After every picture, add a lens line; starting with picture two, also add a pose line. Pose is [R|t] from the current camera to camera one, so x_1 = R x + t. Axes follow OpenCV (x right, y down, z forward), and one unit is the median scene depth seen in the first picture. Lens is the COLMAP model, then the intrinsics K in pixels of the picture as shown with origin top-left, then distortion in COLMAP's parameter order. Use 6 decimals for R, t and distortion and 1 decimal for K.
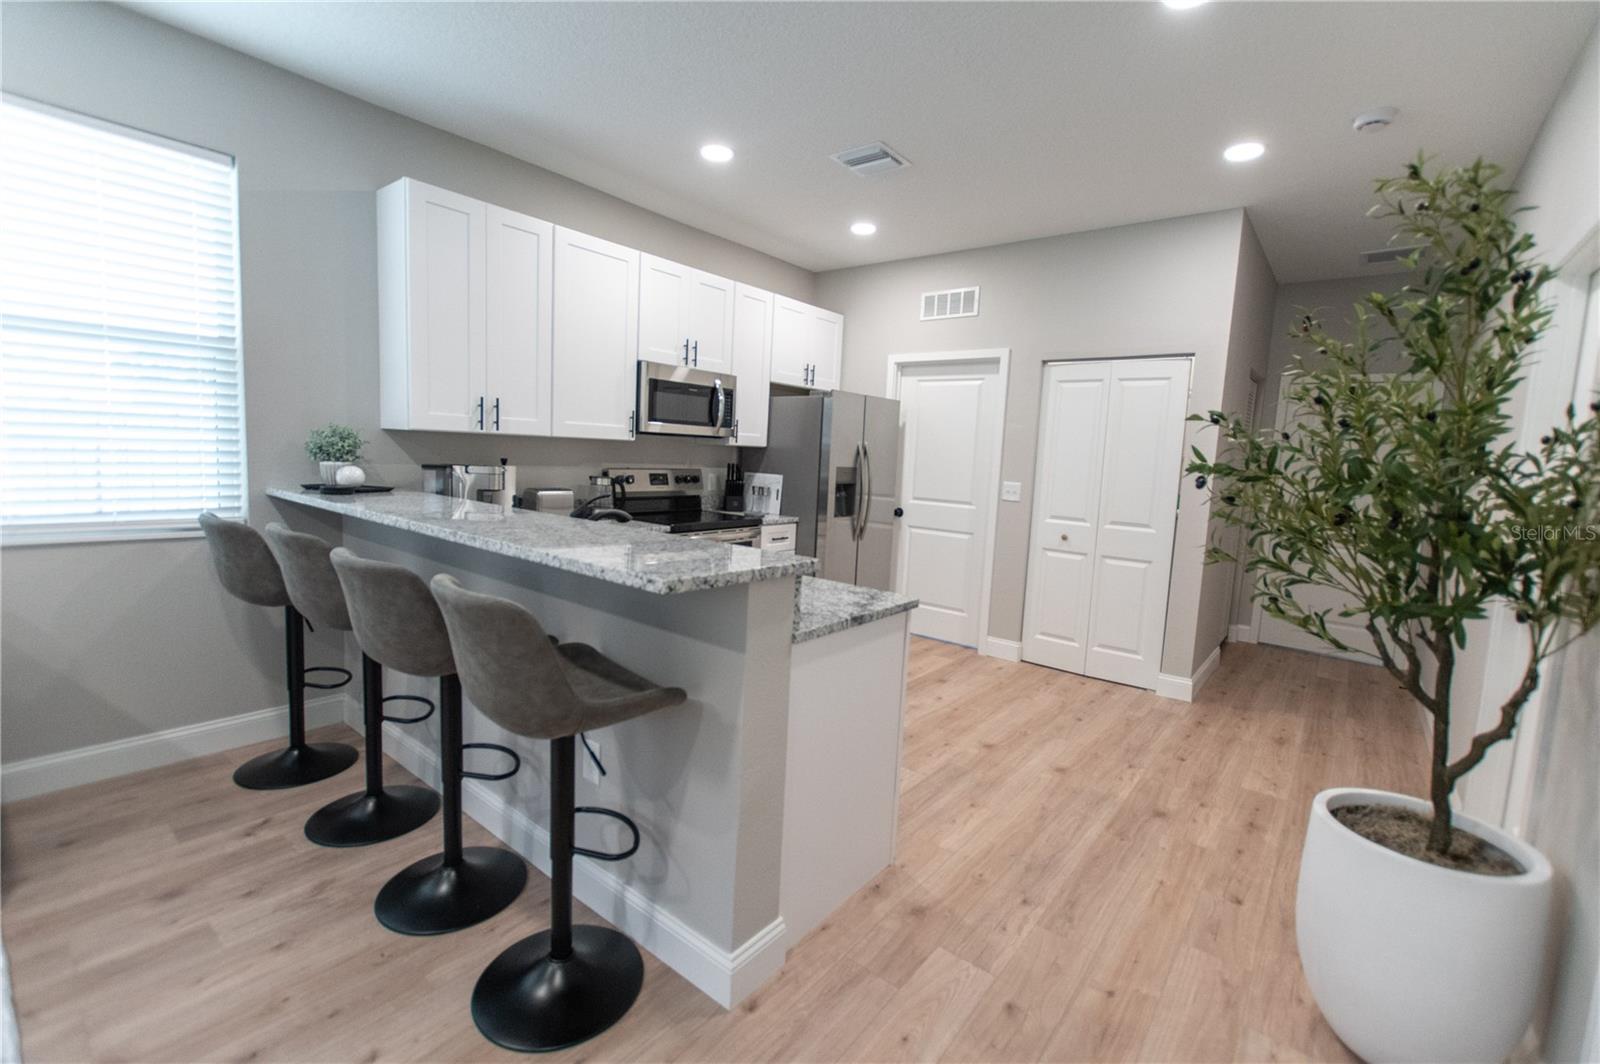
lens RADIAL K [[685.7, 0, 803.0], [0, 685.7, 521.5], [0, 0, 1]] dist [0.007859, -0.004812]
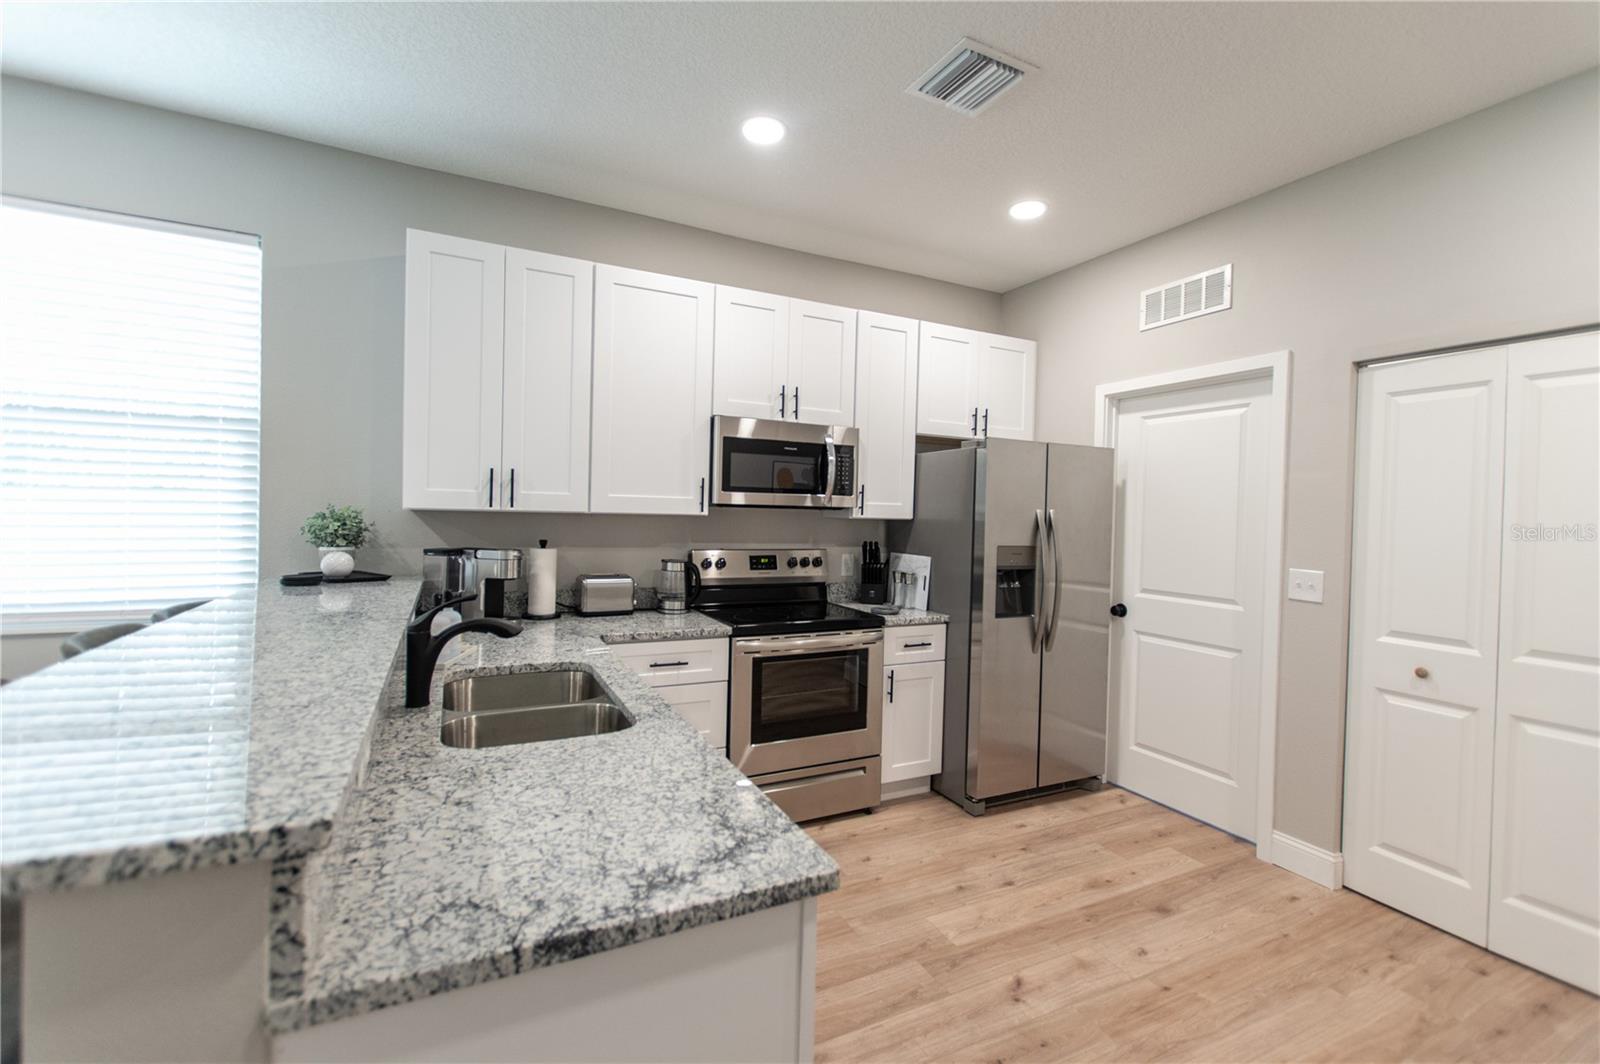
lens RADIAL K [[685.7, 0, 803.0], [0, 685.7, 521.5], [0, 0, 1]] dist [0.007859, -0.004812]
pose [[0.908590, -0.019702, -0.417225, 0.177891], [-0.024554, 0.994640, -0.100440, -0.031837], [0.416968, 0.101503, 0.903236, 0.313168]]
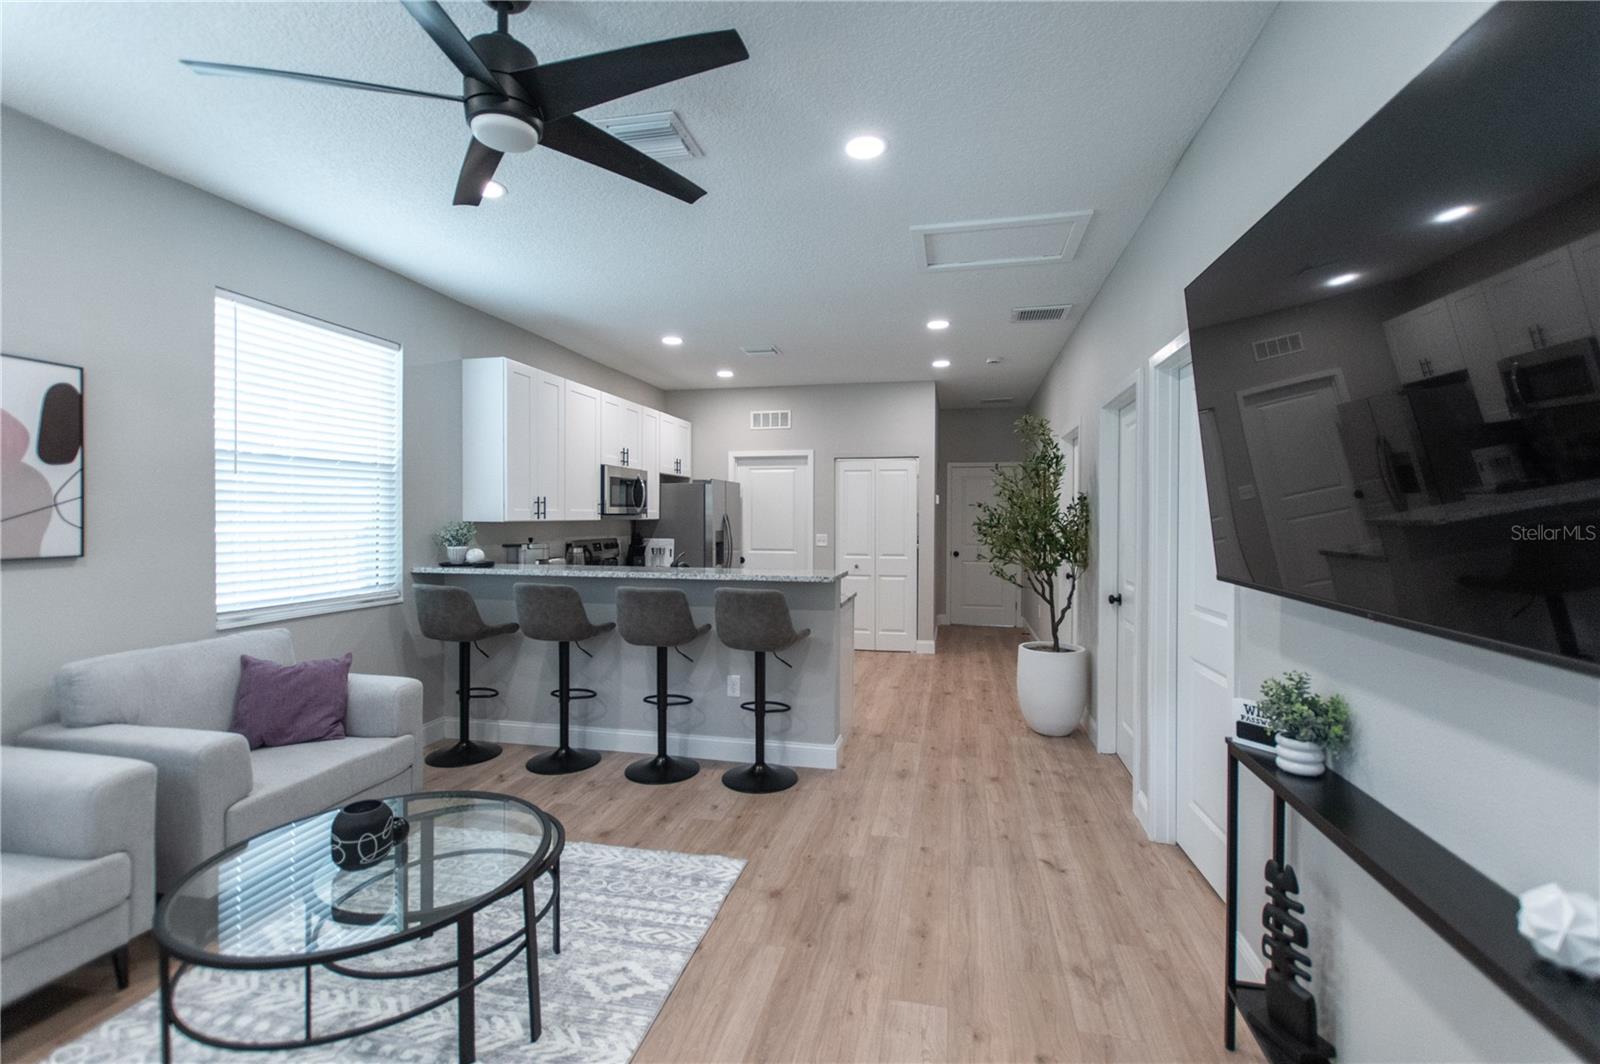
lens RADIAL K [[685.7, 0, 803.0], [0, 685.7, 521.5], [0, 0, 1]] dist [0.007859, -0.004812]
pose [[0.896318, -0.049419, 0.440649, -0.472075], [0.085465, 0.994390, -0.062322, 0.009236], [-0.435097, 0.093521, 0.895513, -0.433222]]
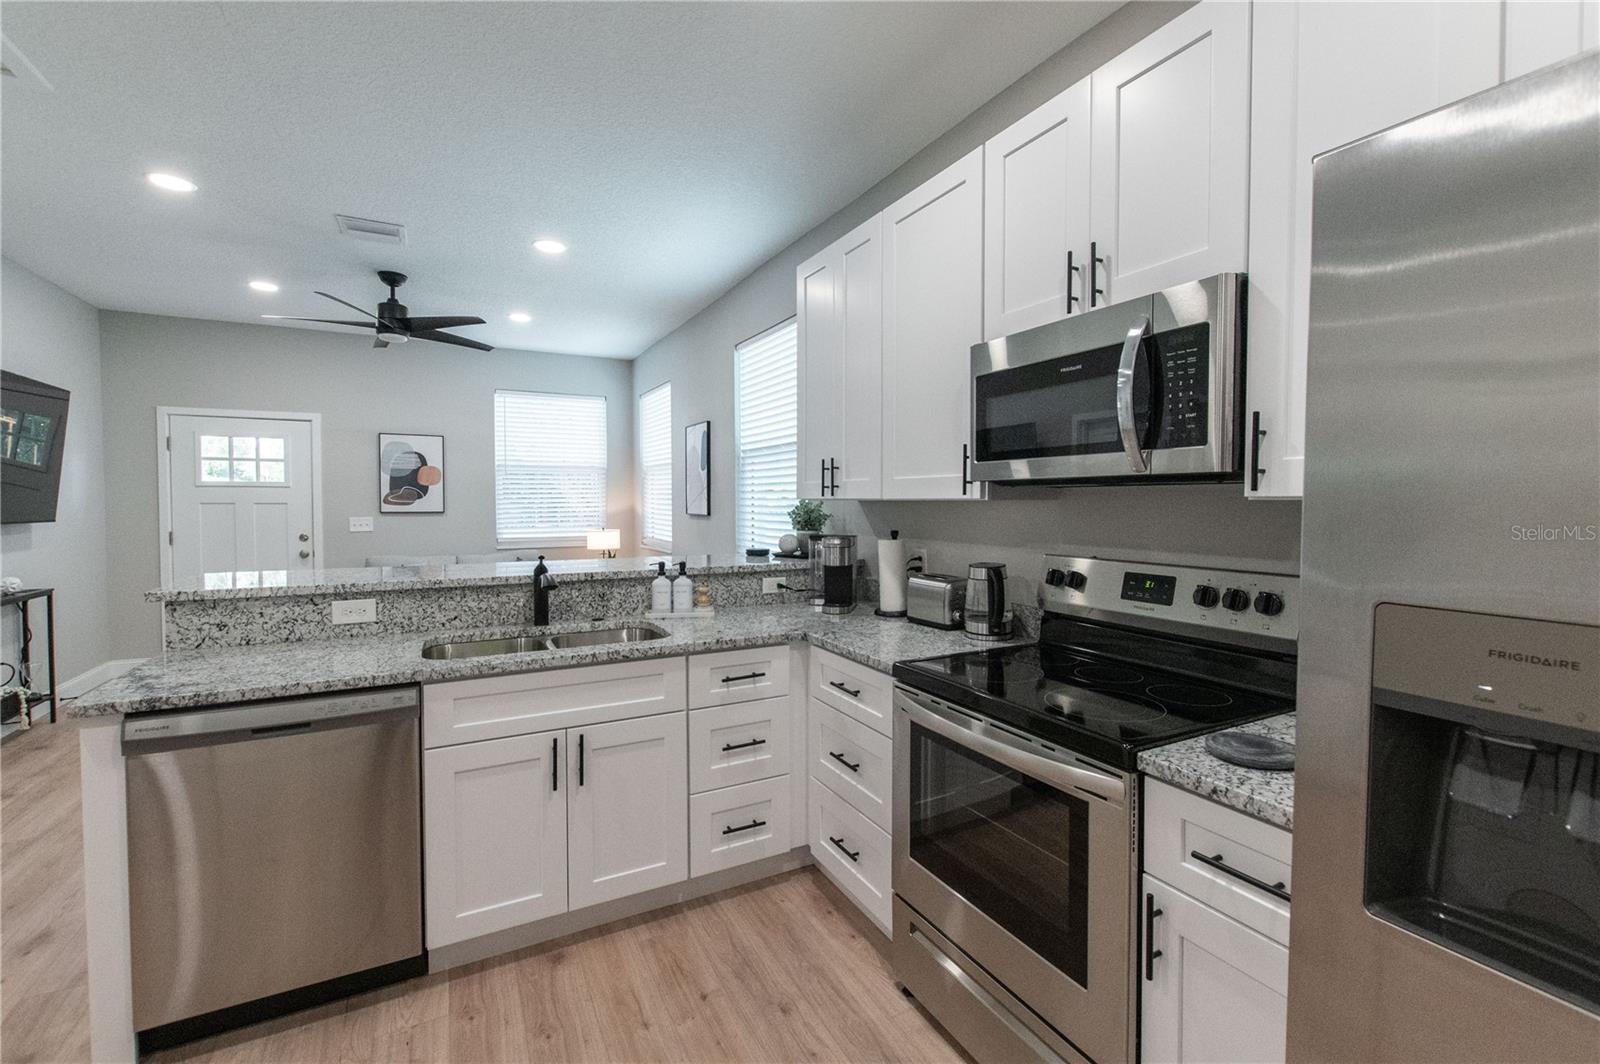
lens RADIAL K [[685.7, 0, 803.0], [0, 685.7, 521.5], [0, 0, 1]] dist [0.007859, -0.004812]
pose [[-0.397097, -0.021232, -0.917531, 0.275997], [-0.115041, 0.992999, 0.026810, -0.094629], [0.910538, 0.116200, -0.396759, 1.034943]]
